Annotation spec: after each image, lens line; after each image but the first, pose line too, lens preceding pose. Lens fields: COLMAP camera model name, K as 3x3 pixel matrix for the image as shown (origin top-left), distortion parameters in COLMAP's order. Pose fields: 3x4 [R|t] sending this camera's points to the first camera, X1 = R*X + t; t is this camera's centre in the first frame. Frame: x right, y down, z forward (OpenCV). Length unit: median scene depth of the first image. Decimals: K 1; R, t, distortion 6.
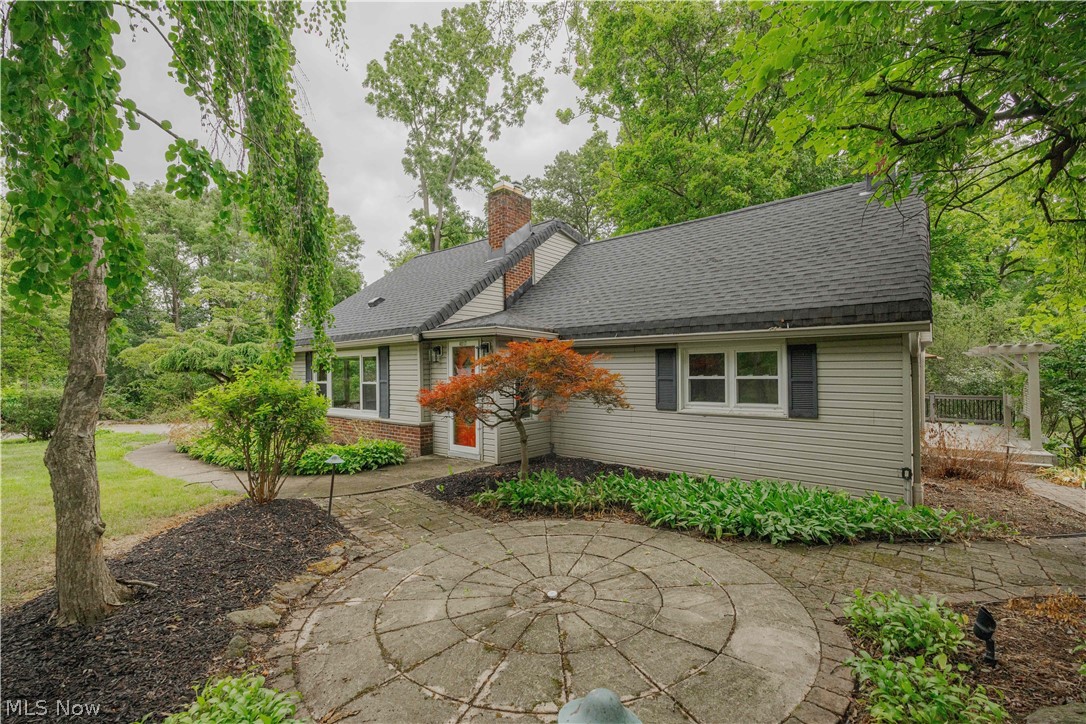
lens RADIAL K [[487.8, 0, 539.7], [0, 487.8, 363.2], [0, 0, 1]] dist [-0.002495, -0.000308]
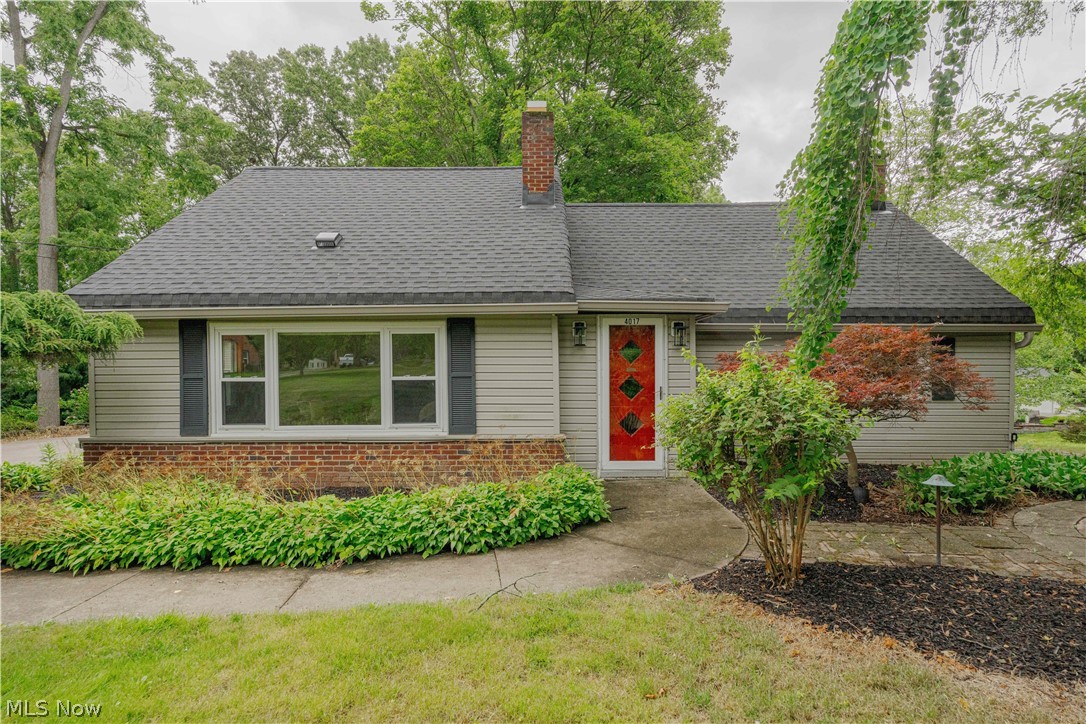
lens RADIAL K [[564.8, 0, 541.7], [0, 564.8, 365.8], [0, 0, 1]] dist [-0.003759, 0.000629]
pose [[0.754275, -0.002105, 0.656555, -1.012078], [-0.013306, 0.999740, 0.018492, 0.015887], [-0.656424, -0.022684, 0.754051, 0.557763]]
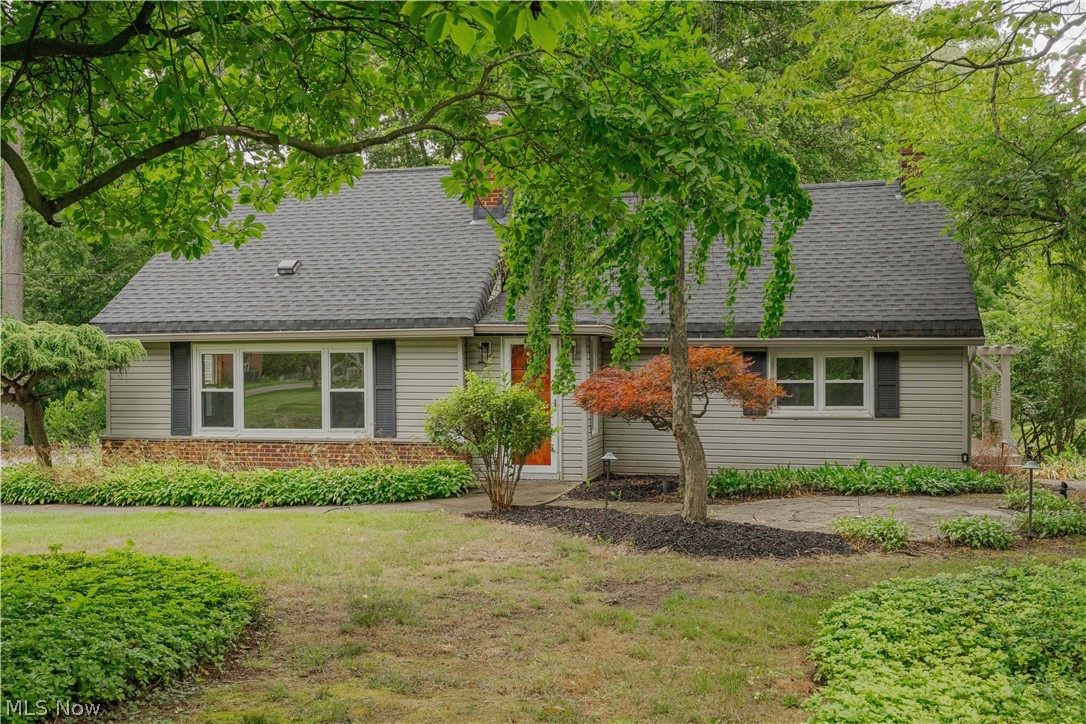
lens RADIAL K [[1141.1, 0, 544.3], [0, 1141.1, 364.1], [0, 0, 1]] dist [0.007939, 0.000000]
pose [[0.887408, 0.003553, 0.460971, -1.273706], [-0.011961, 0.999811, 0.015320, -0.038566], [-0.460830, -0.019109, 0.887283, -0.901676]]
